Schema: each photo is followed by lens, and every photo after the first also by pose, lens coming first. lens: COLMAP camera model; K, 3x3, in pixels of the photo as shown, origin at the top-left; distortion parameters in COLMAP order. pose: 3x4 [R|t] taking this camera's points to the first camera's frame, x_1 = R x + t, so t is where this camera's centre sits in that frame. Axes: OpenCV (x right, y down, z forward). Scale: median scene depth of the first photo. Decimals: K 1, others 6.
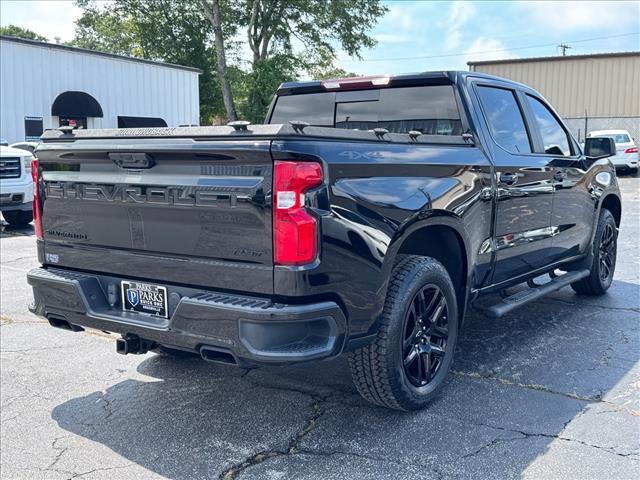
lens RADIAL K [[705.4, 0, 320.0], [0, 705.4, 240.0], [0, 0, 1]] dist [0.228445, -0.576019]
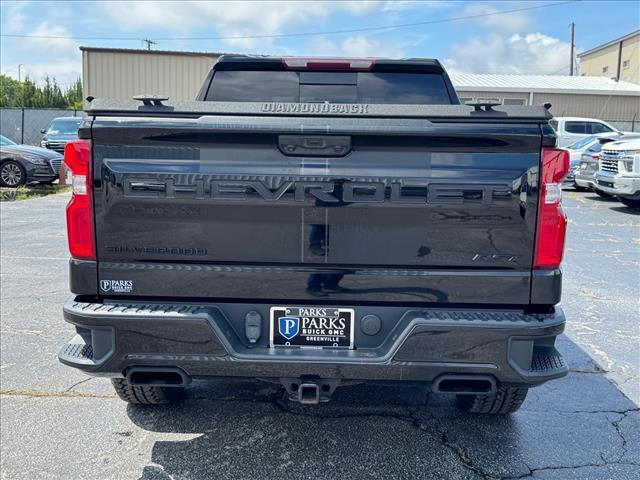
lens RADIAL K [[705.4, 0, 320.0], [0, 705.4, 240.0], [0, 0, 1]] dist [0.228445, -0.576019]
pose [[0.835897, -0.054485, 0.546175, -0.635153], [0.048512, 0.998501, 0.025363, -0.029674], [-0.546738, 0.005295, 0.837287, 0.352276]]
